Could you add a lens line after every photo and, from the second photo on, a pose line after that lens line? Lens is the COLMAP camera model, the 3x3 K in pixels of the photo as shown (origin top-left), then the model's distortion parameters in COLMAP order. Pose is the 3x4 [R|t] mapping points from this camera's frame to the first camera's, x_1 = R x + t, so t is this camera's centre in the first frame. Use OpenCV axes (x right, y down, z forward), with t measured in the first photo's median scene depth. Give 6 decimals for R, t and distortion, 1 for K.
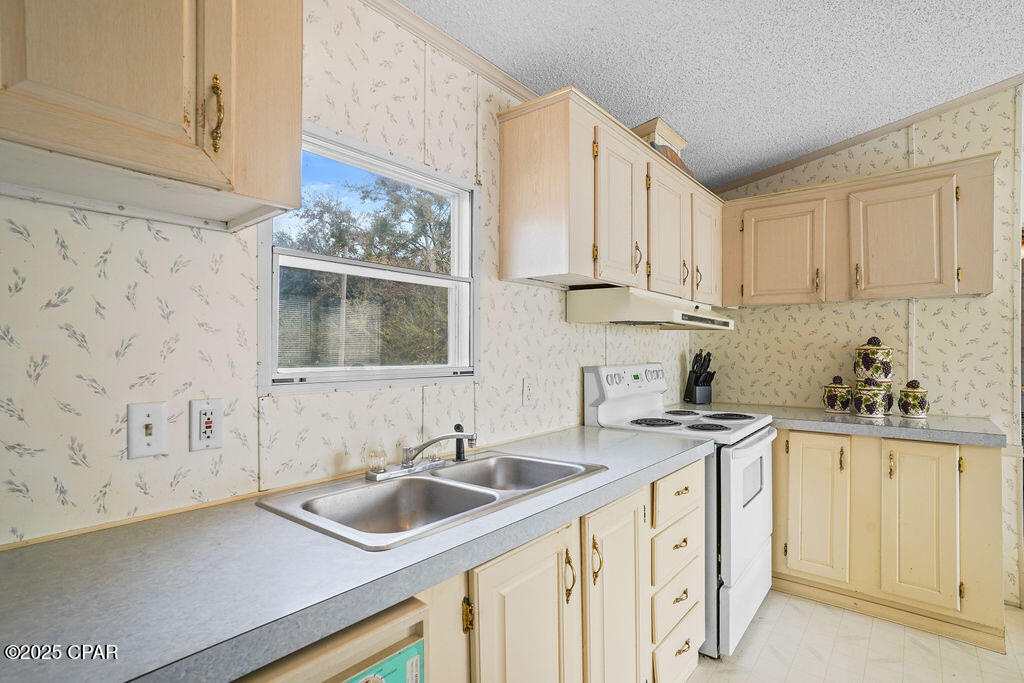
lens RADIAL K [[515.5, 0, 512.3], [0, 515.5, 345.5], [0, 0, 1]] dist [-0.006145, 0.008977]
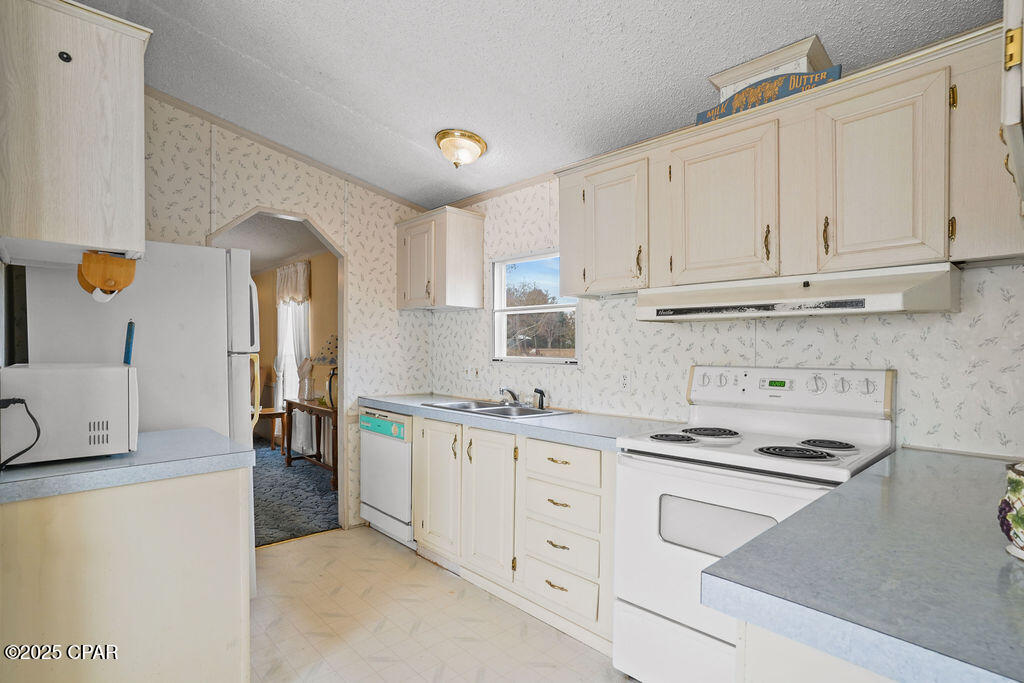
lens RADIAL K [[515.5, 0, 508.5], [0, 515.5, 344.4], [0, 0, 1]] dist [-0.006145, 0.008977]
pose [[-0.130832, -0.000368, -0.991404, 1.445705], [0.014850, 0.999887, -0.002331, -0.003249], [0.991293, -0.015027, -0.130812, 0.947116]]
